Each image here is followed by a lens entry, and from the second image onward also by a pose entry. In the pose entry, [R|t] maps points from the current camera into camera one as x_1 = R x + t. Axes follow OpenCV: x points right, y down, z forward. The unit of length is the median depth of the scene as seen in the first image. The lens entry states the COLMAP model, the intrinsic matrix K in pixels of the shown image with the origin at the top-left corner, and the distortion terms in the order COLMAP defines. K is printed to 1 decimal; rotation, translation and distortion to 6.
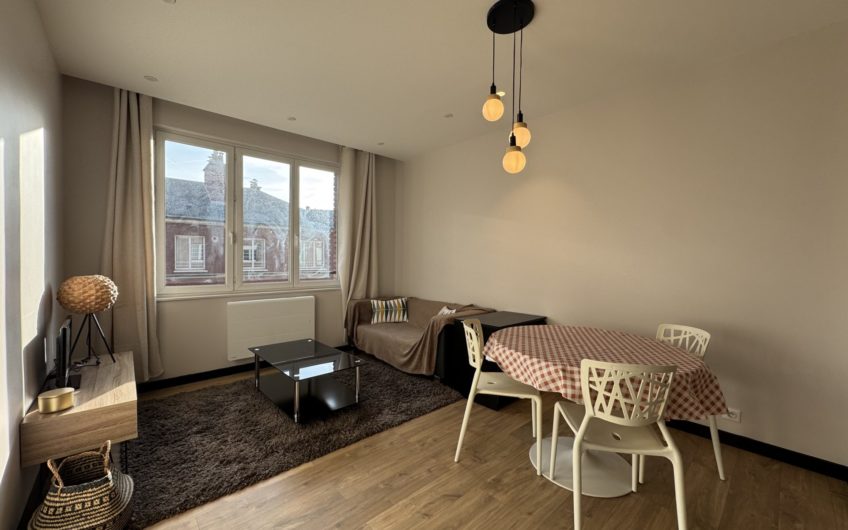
lens RADIAL K [[337.0, 0, 419.0], [0, 337.0, 268.1], [0, 0, 1]] dist [-0.002569, -0.000187]
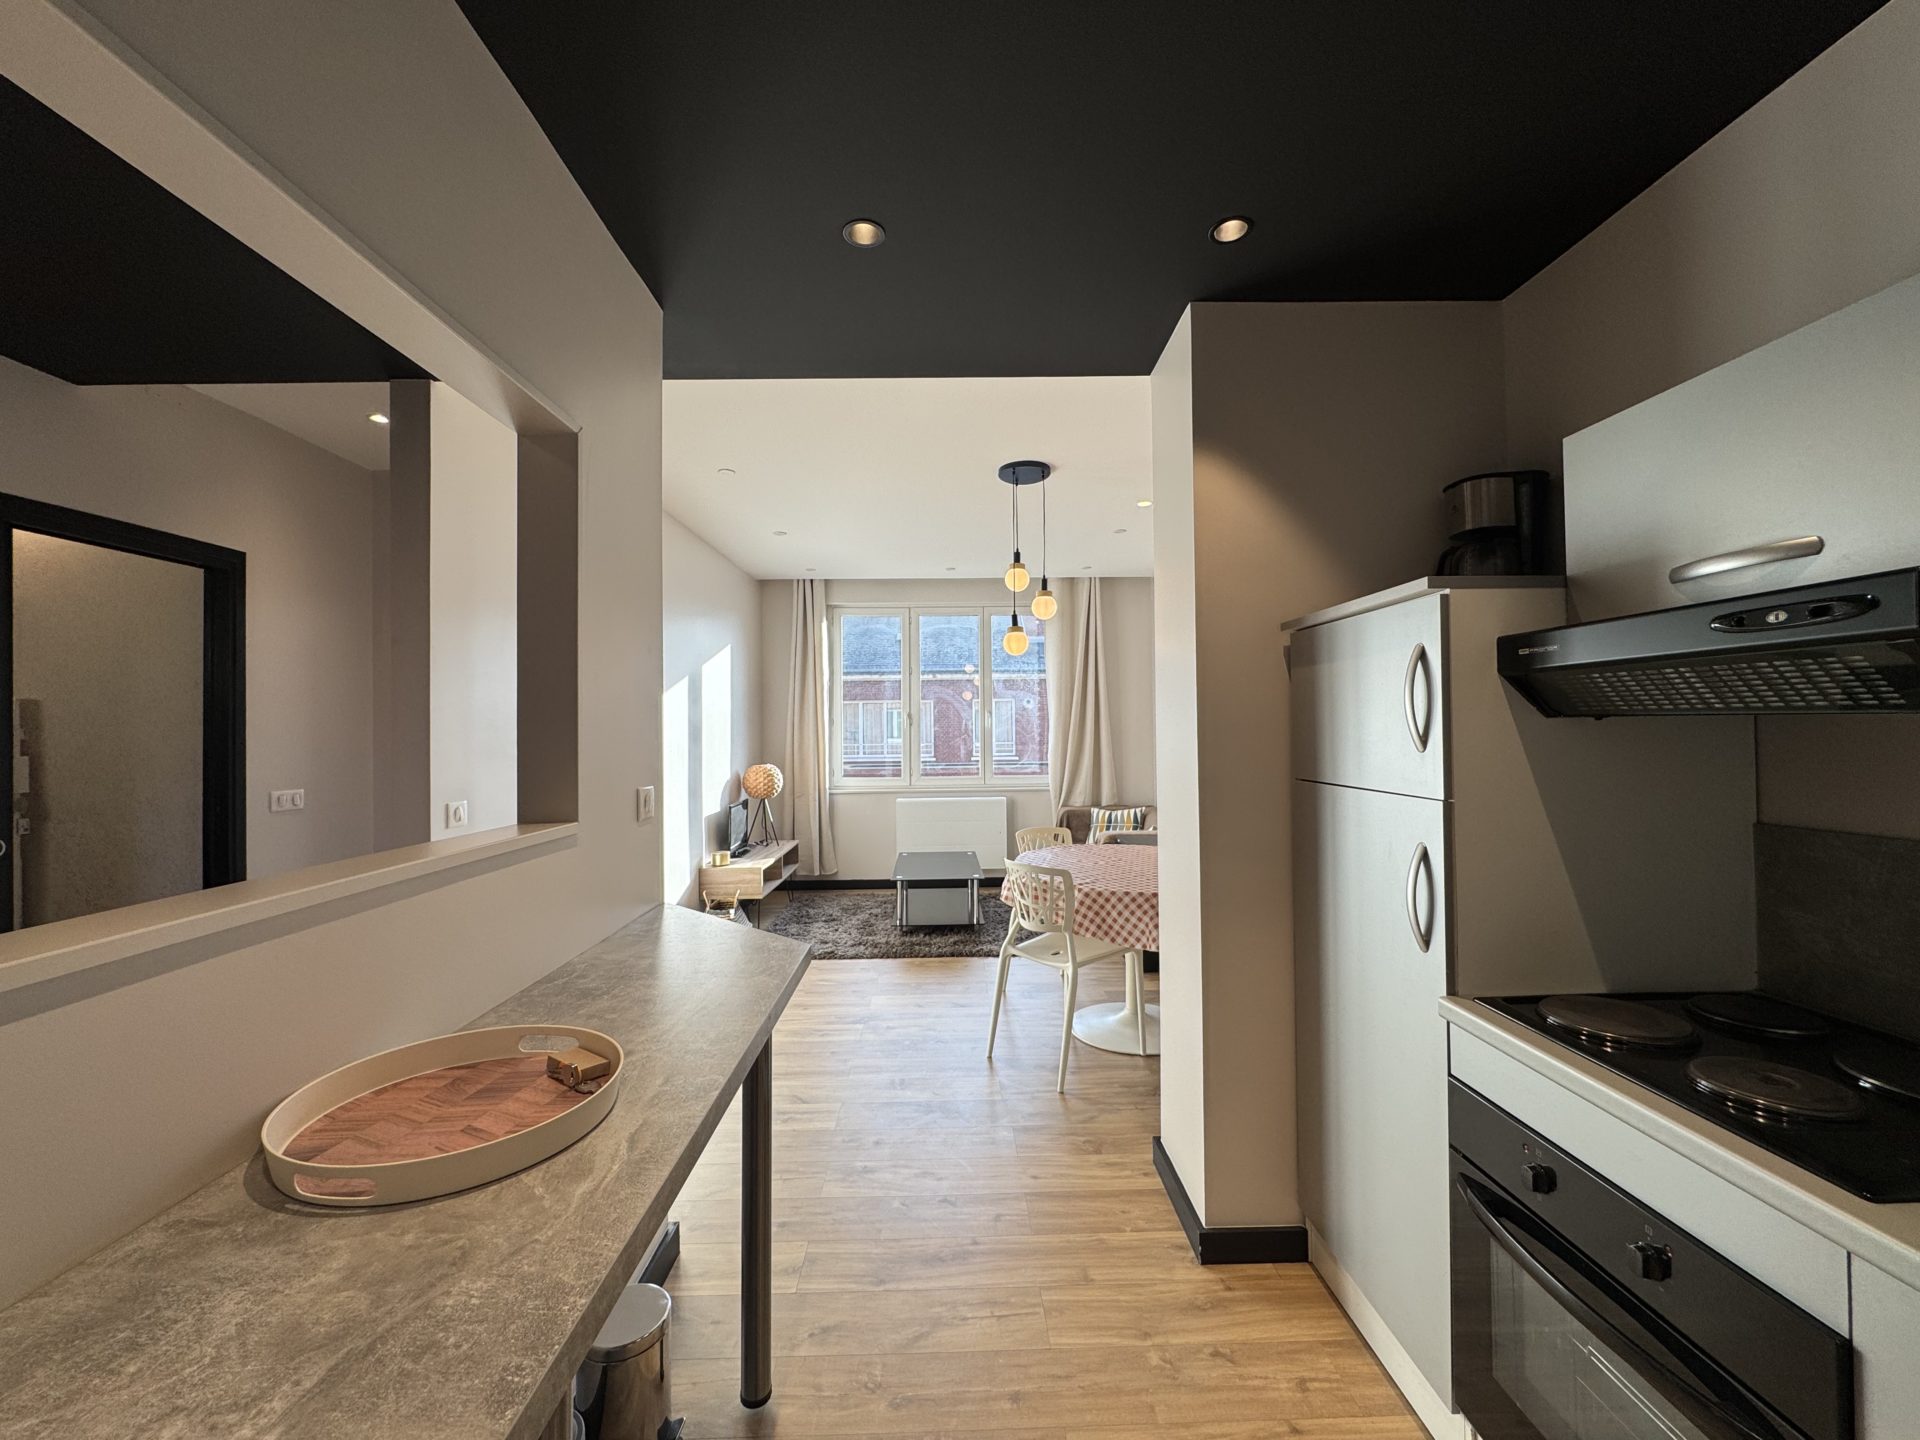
lens RADIAL K [[766.8, 0, 953.0], [0, 766.8, 725.4], [0, 0, 1]] dist [-0.002301, 0.000461]
pose [[0.749296, -0.018891, -0.661966, 0.669271], [-0.002942, 0.999488, -0.031854, -0.015864], [0.662229, 0.025815, 0.748857, -0.277235]]
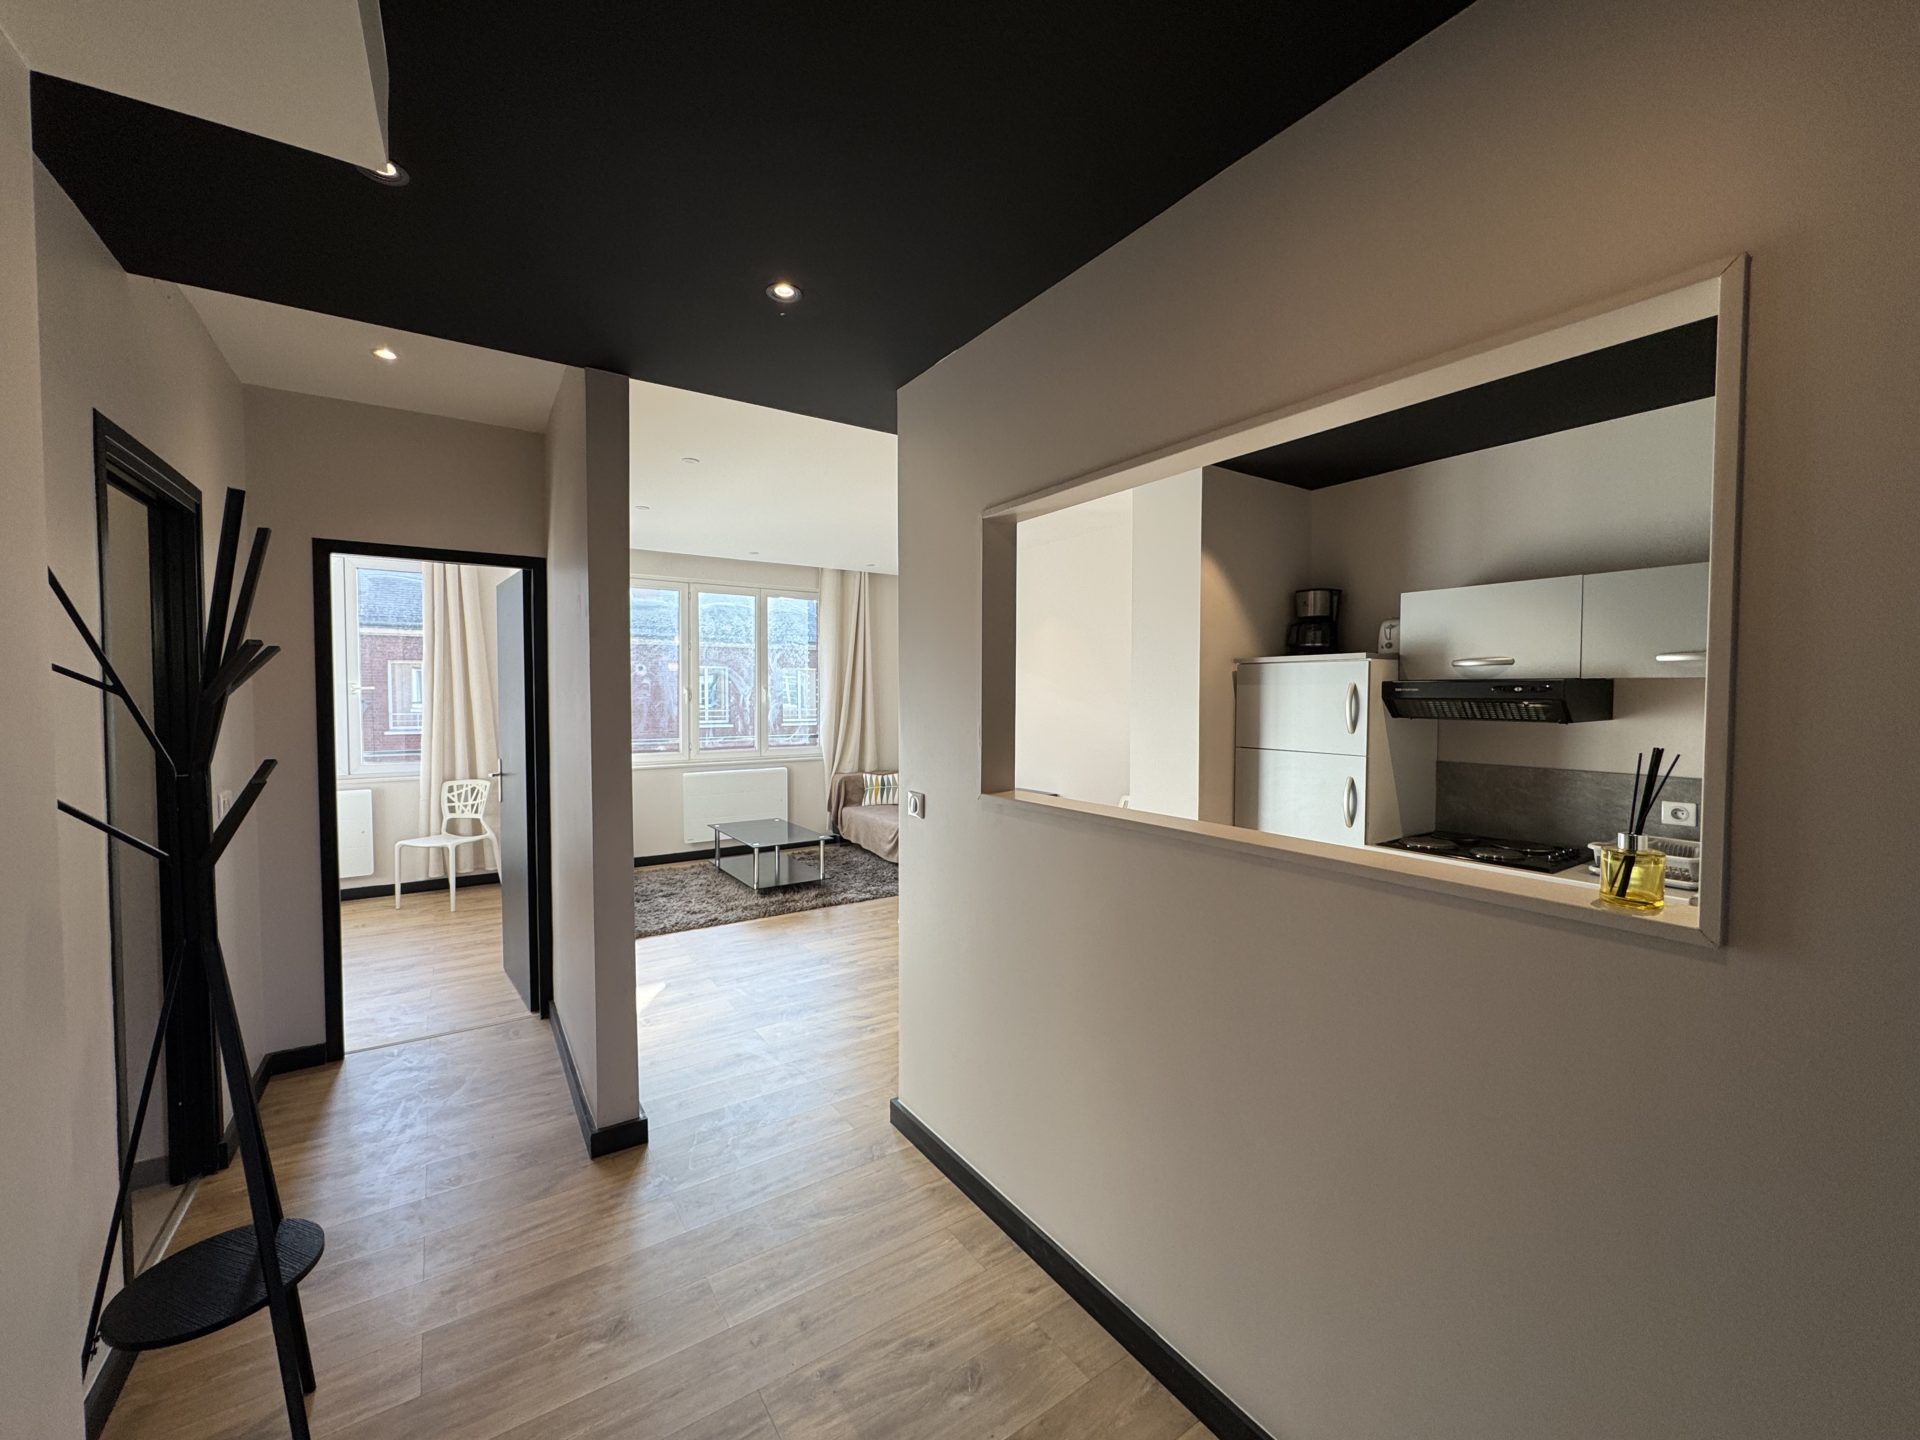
lens RADIAL K [[766.8, 0, 952.6], [0, 766.8, 729.8], [0, 0, 1]] dist [-0.002301, 0.000461]
pose [[0.989440, 0.000934, -0.144940, 0.315381], [0.001658, 0.999841, 0.017762, -0.033766], [0.144933, -0.017815, 0.989281, -0.670166]]
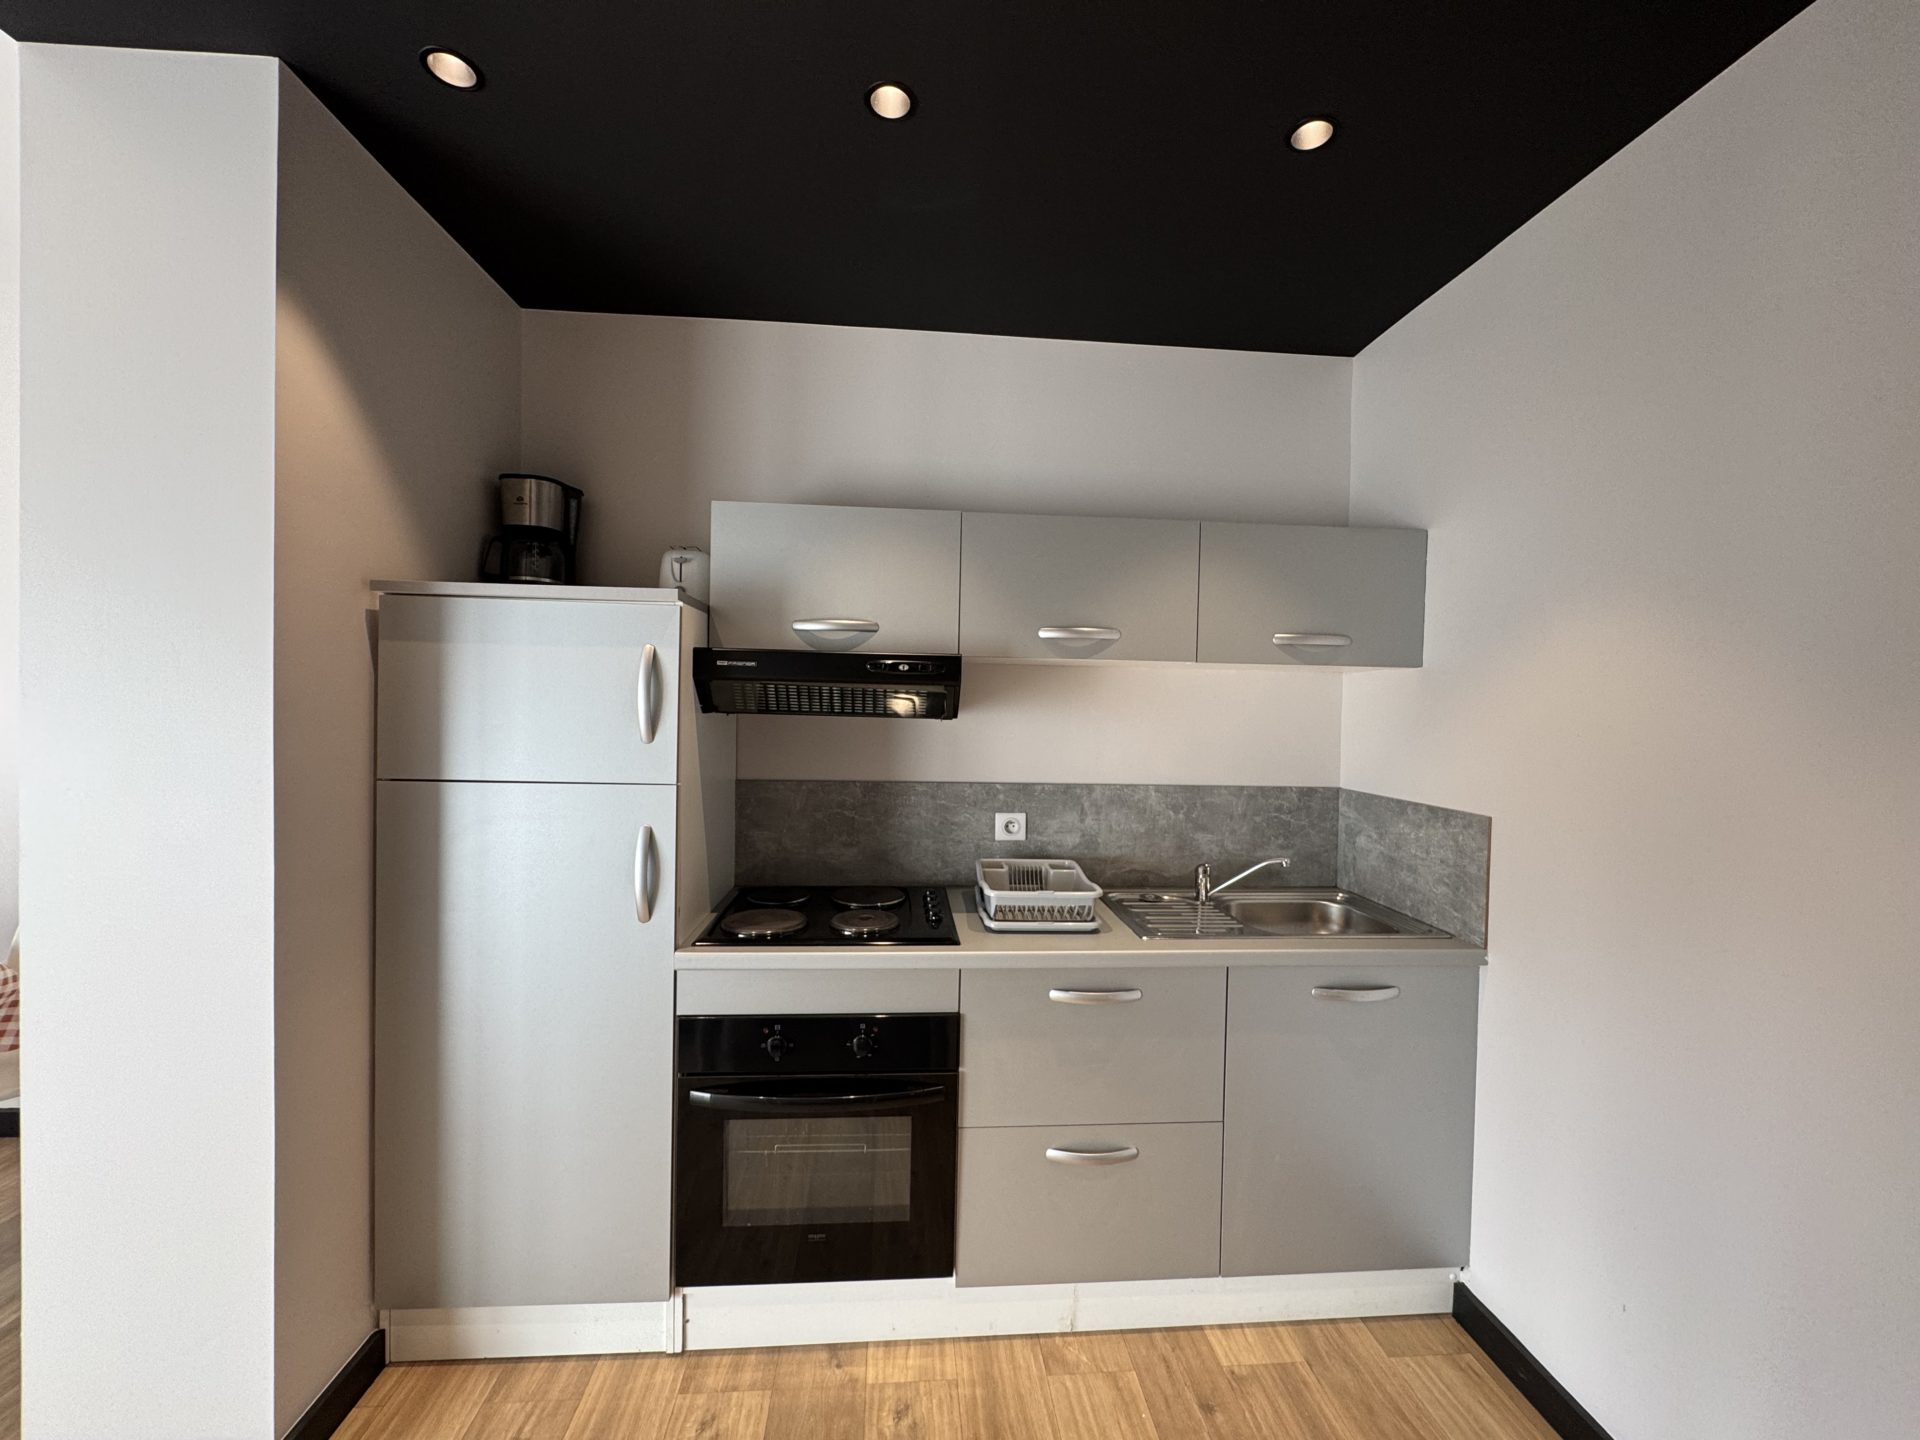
lens RADIAL K [[766.8, 0, 957.2], [0, 766.8, 720.3], [0, 0, 1]] dist [-0.002301, 0.000461]
pose [[0.611964, -0.009203, 0.790832, 0.380140], [0.004507, 0.999957, 0.008149, -0.029985], [-0.790873, -0.001422, 0.611978, -0.234180]]
